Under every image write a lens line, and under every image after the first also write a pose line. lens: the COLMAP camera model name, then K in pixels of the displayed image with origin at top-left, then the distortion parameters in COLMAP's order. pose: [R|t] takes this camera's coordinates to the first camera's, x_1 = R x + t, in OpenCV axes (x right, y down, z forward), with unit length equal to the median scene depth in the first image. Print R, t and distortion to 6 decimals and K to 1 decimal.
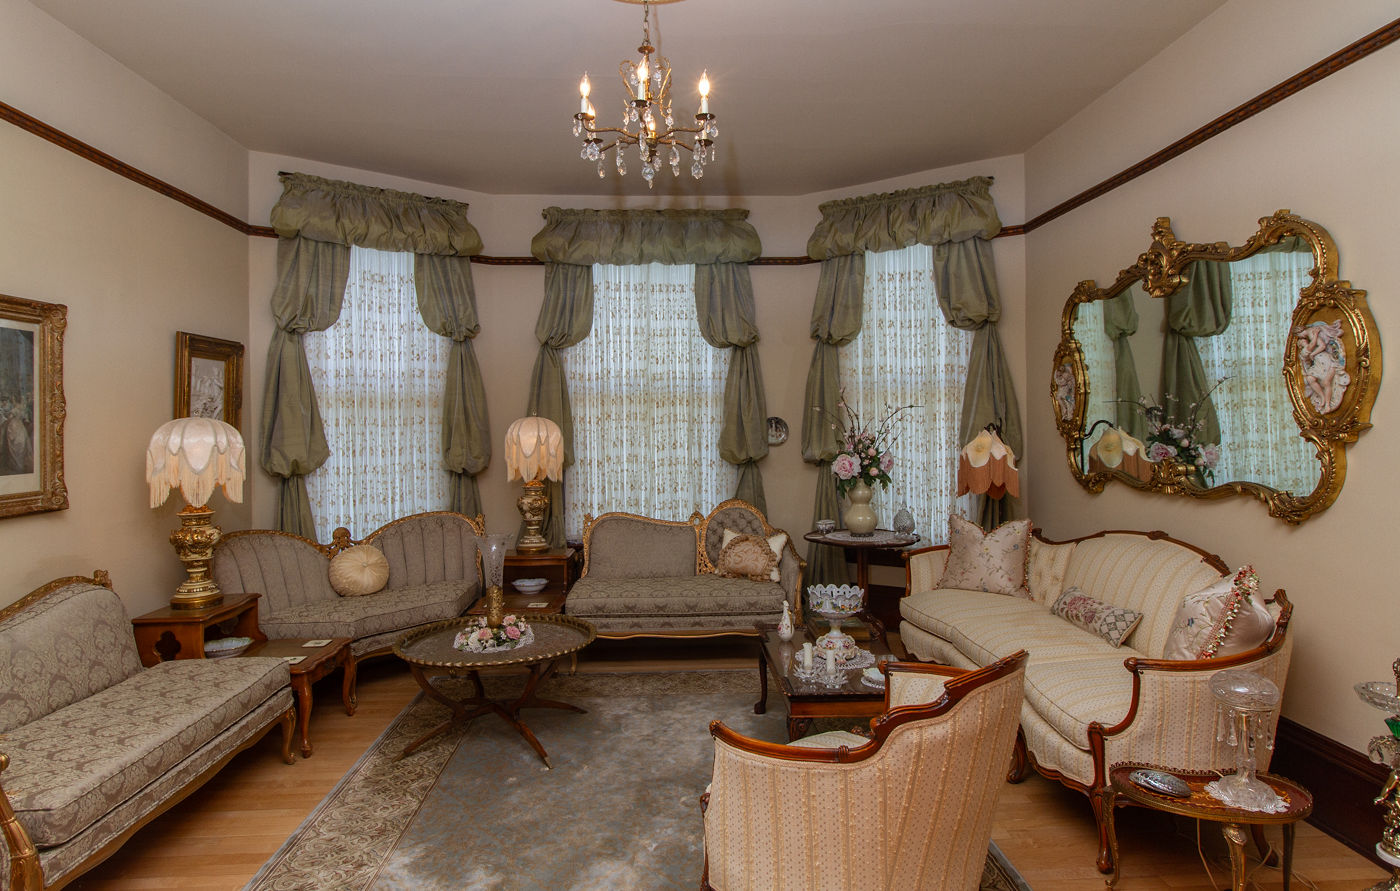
lens RADIAL K [[774.5, 0, 697.0], [0, 774.5, 435.4], [0, 0, 1]] dist [-0.001405, 0.000662]
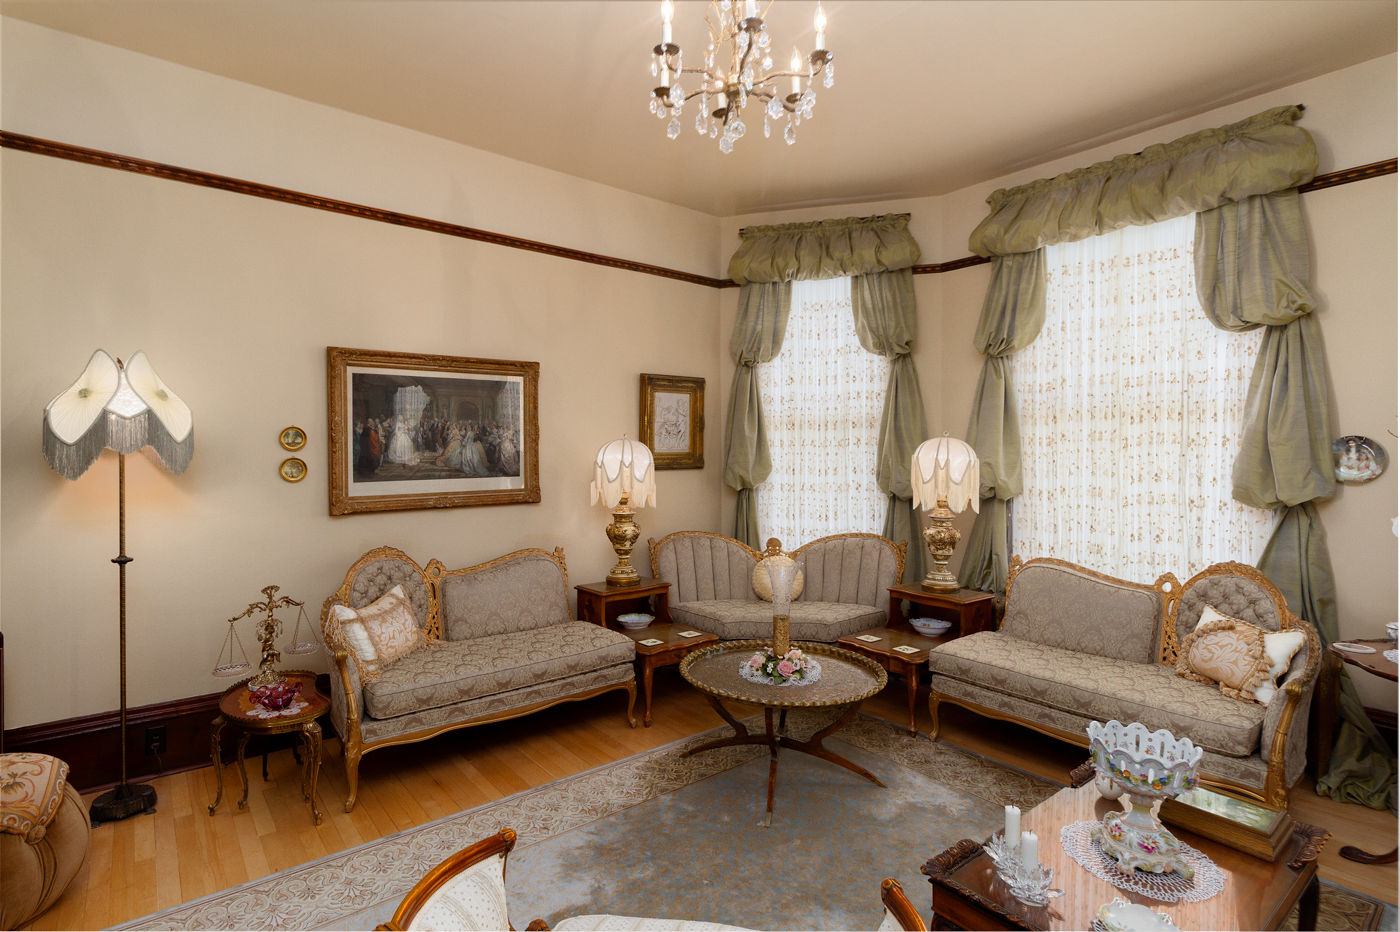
lens RADIAL K [[712.3, 0, 699.5], [0, 712.3, 461.0], [0, 0, 1]] dist [0.001954, 0.000819]
pose [[0.576362, 0.022439, -0.816886, 0.287232], [-0.015943, 0.999741, 0.016212, -0.005688], [0.817039, 0.003680, 0.576571, 0.299278]]
